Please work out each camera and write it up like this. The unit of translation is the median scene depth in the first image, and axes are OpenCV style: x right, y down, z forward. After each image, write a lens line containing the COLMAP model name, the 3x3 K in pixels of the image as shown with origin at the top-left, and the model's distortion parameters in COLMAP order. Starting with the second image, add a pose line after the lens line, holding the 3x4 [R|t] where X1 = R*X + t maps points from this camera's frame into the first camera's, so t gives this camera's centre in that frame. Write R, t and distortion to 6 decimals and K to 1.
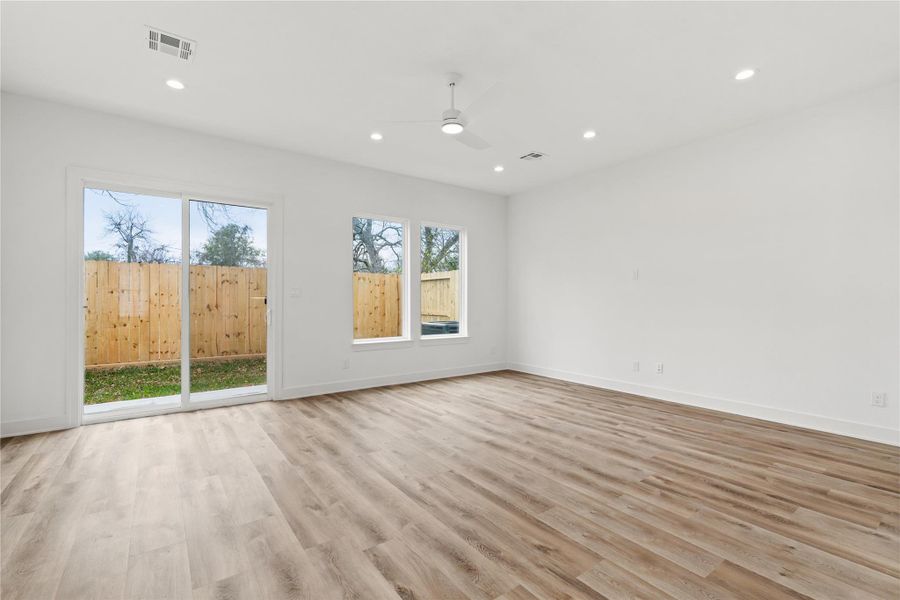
lens RADIAL K [[409.2, 0, 454.4], [0, 409.2, 301.9], [0, 0, 1]] dist [-0.004897, 0.000757]
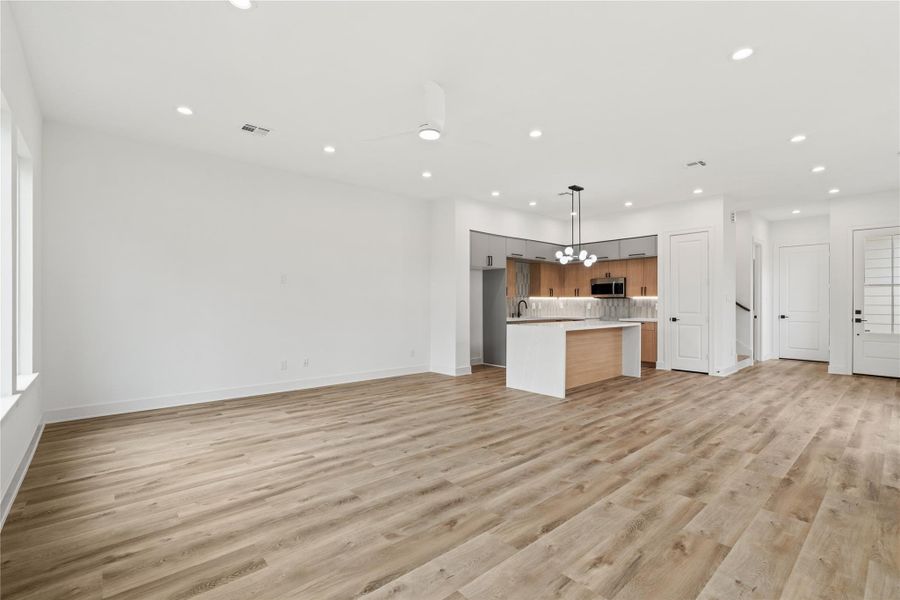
lens RADIAL K [[409.2, 0, 454.3], [0, 409.2, 300.0], [0, 0, 1]] dist [-0.004897, 0.000757]
pose [[-0.109827, 0.010609, 0.993894, -1.131303], [-0.001772, 0.999939, -0.010869, 0.000802], [-0.993949, -0.002955, -0.109801, 1.168444]]
